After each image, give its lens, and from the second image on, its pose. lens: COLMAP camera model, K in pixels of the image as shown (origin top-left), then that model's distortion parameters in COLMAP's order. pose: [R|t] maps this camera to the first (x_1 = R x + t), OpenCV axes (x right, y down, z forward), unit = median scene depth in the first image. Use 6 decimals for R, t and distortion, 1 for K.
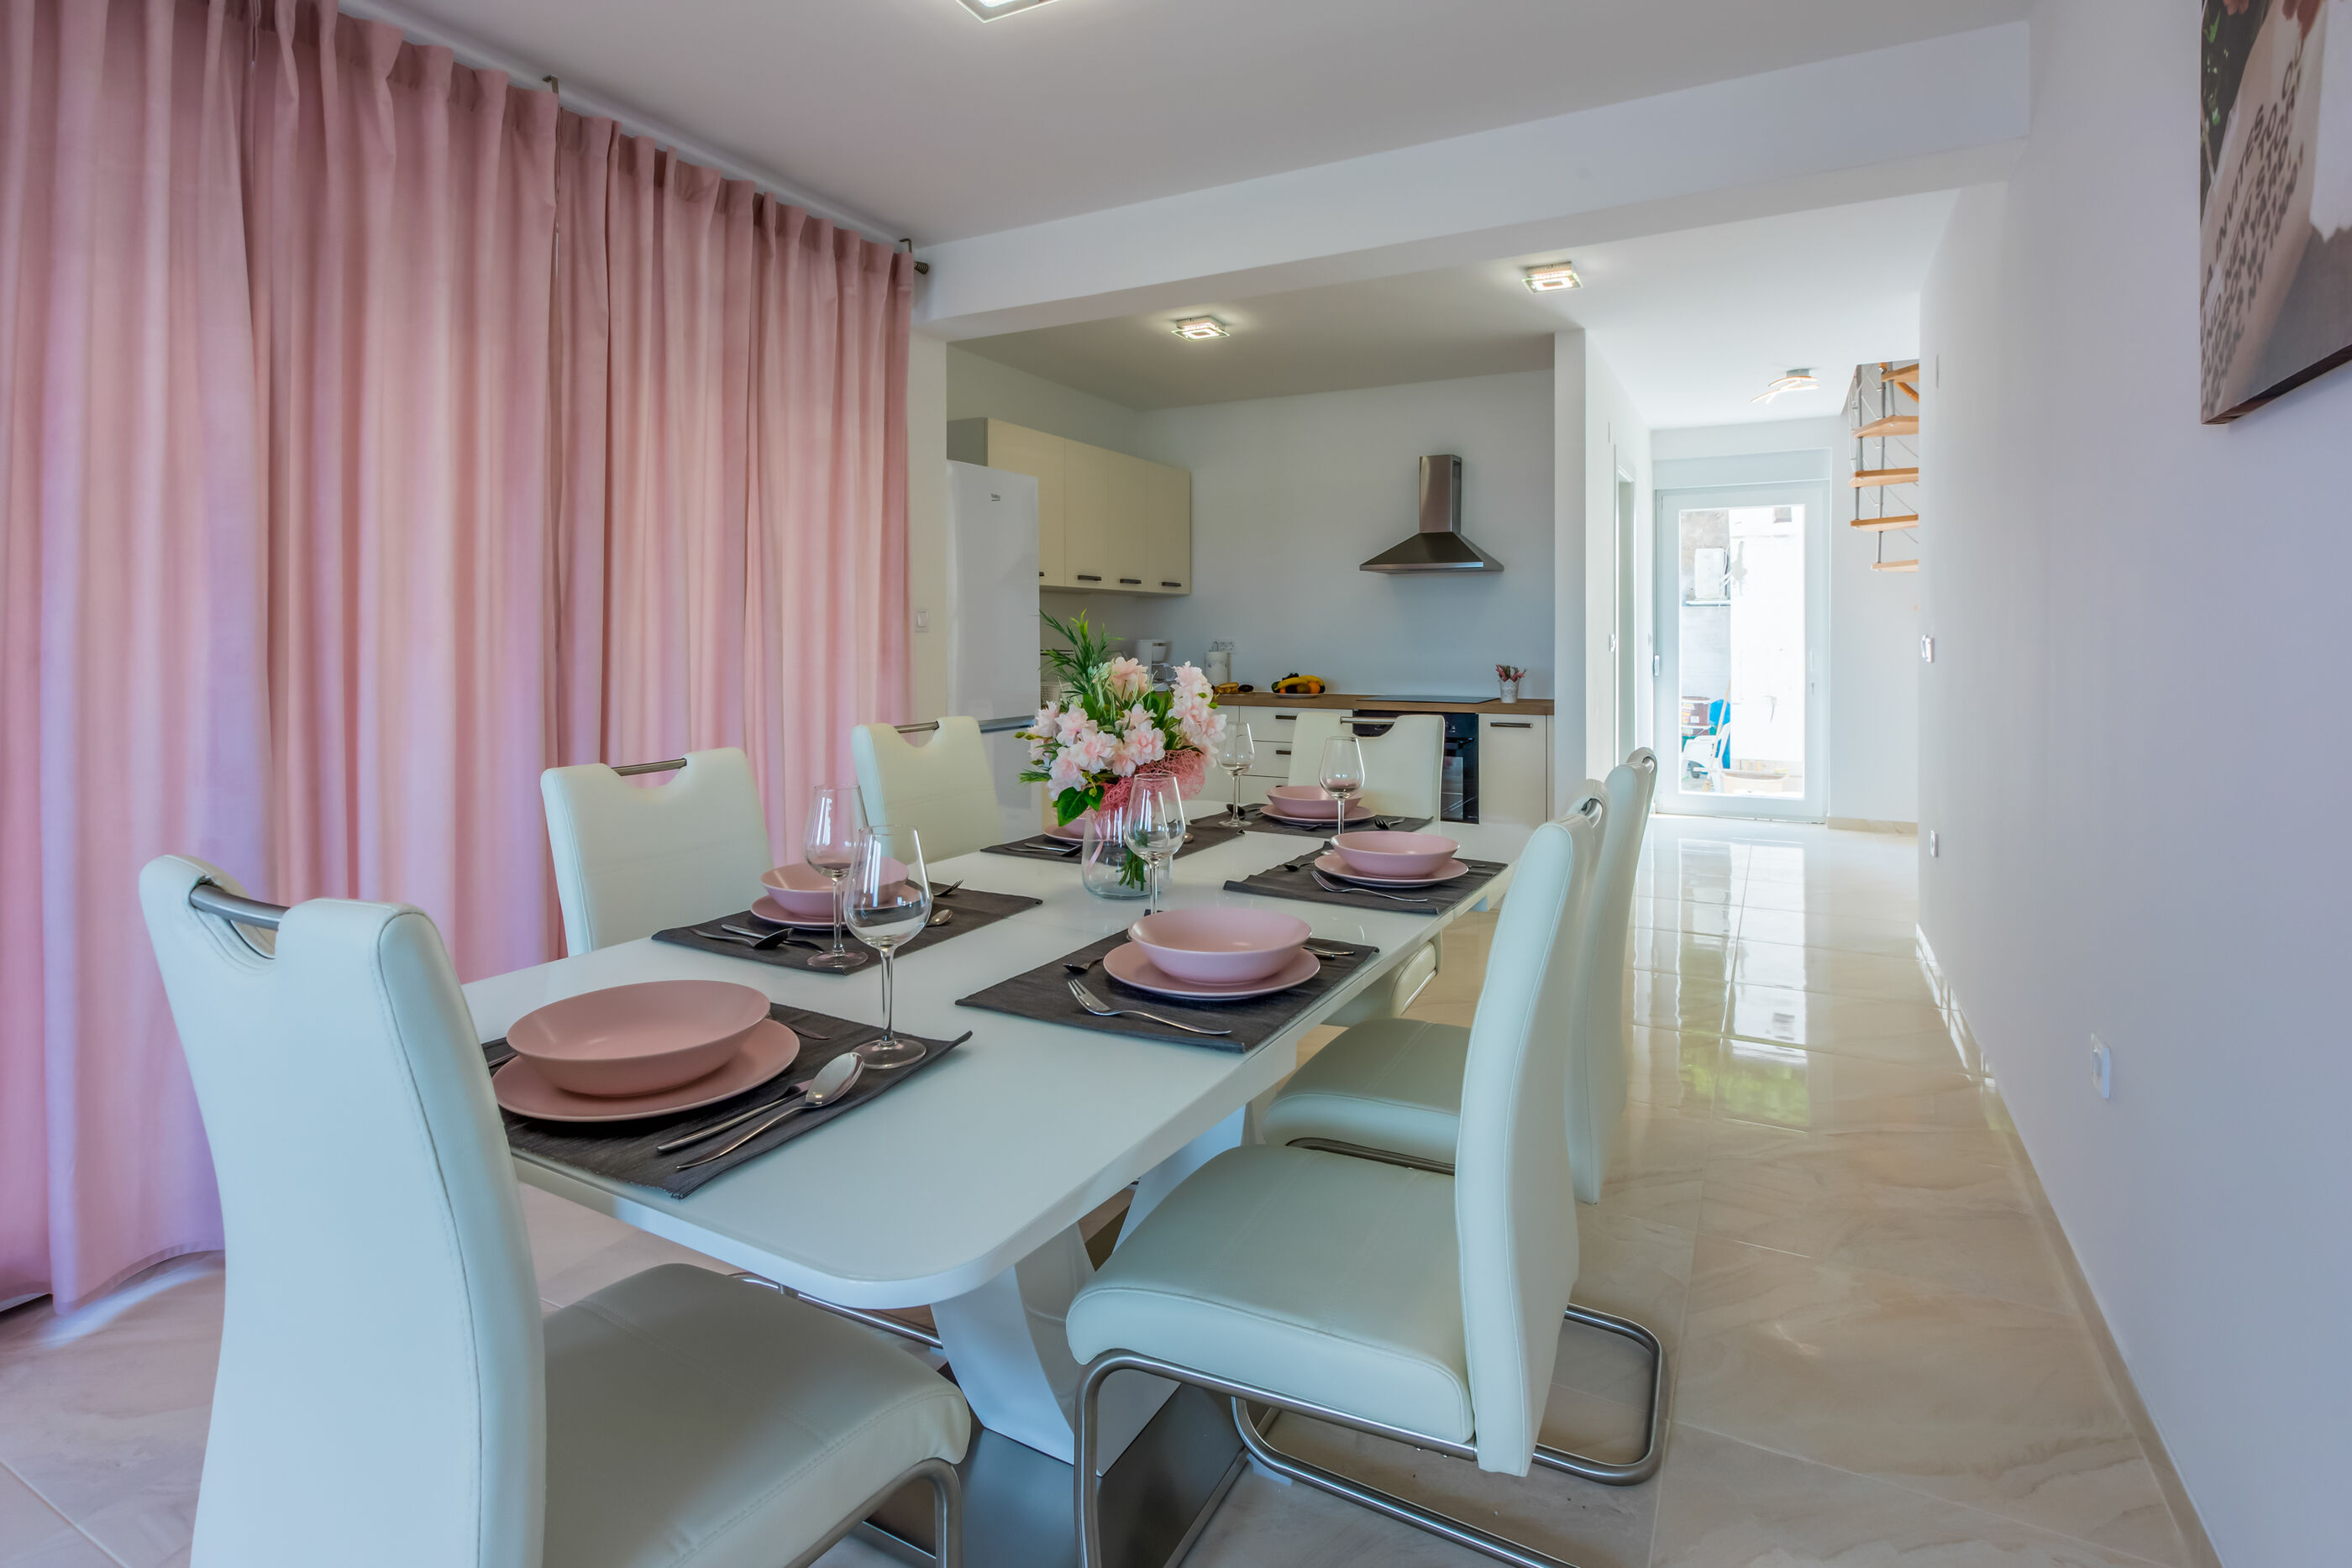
lens RADIAL K [[1116.0, 0, 1177.5], [0, 1116.0, 637.1], [0, 0, 1]] dist [0.011056, 0.000111]
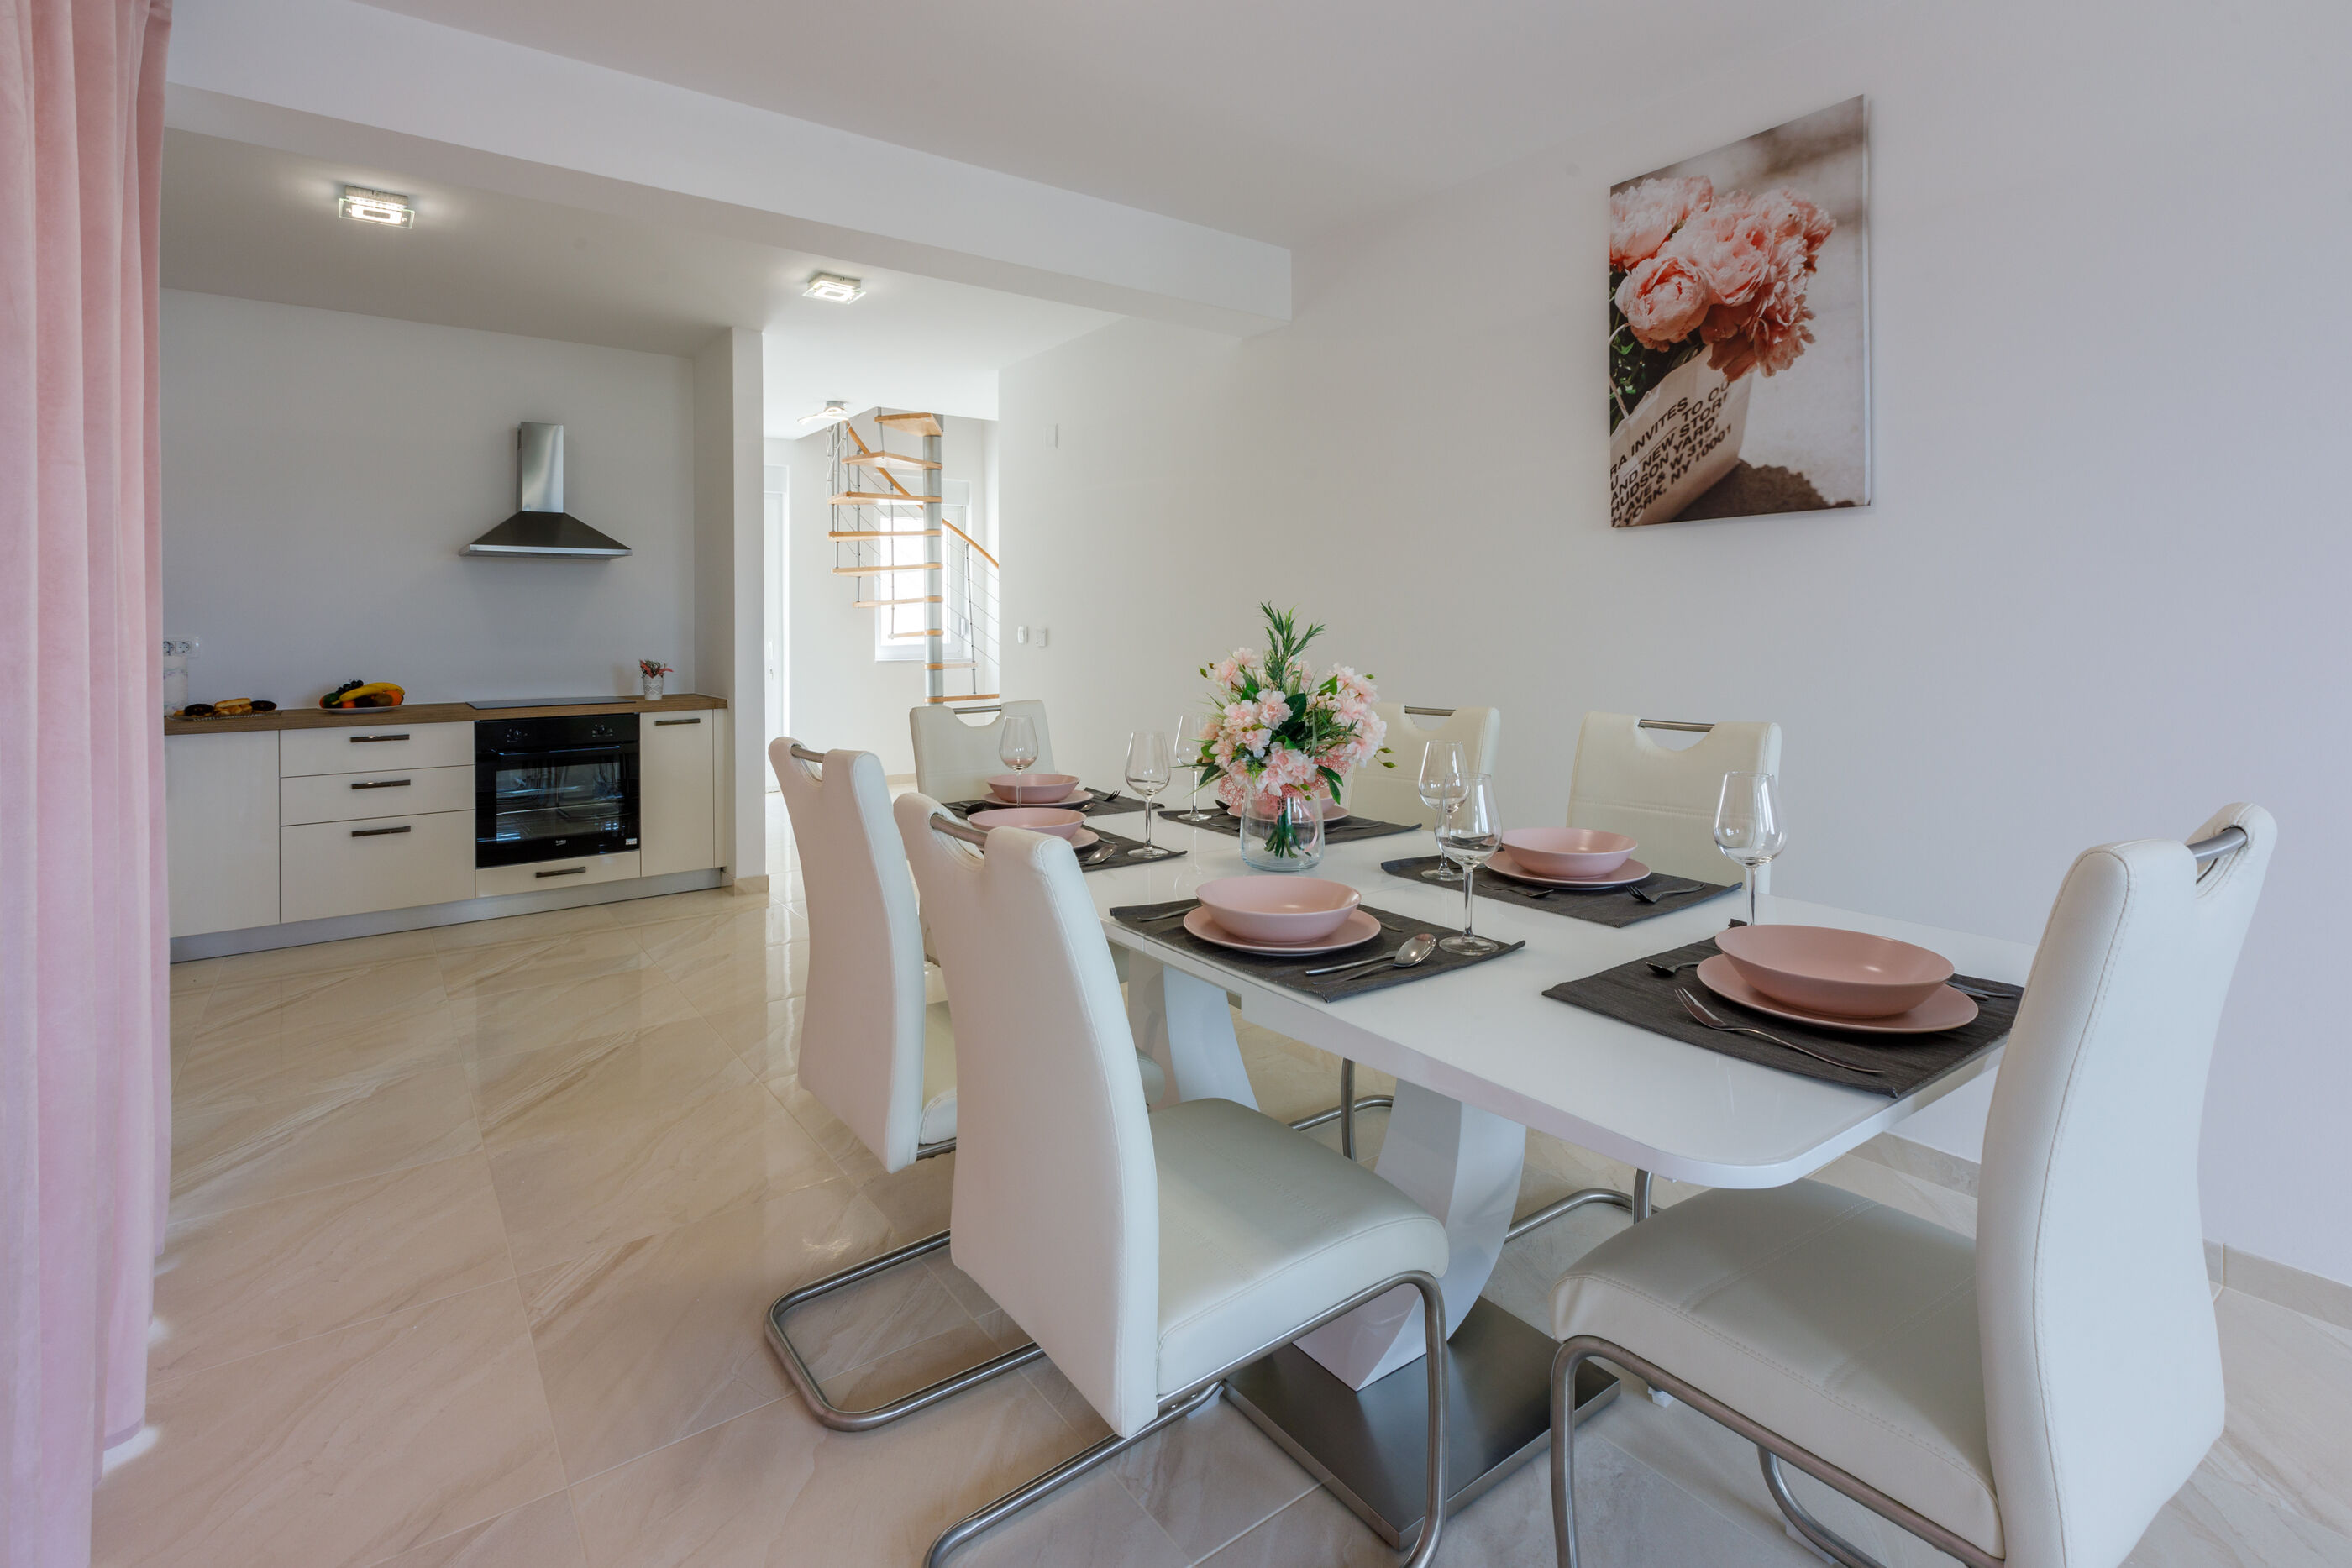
lens RADIAL K [[1077.5, 0, 1162.2], [0, 1077.5, 629.7], [0, 0, 1]] dist [-0.000061, 0.000032]
pose [[0.426997, -0.005412, 0.904237, -0.346566], [0.006694, 0.999974, 0.002824, -0.000134], [-0.904228, 0.004847, 0.427022, 0.225871]]
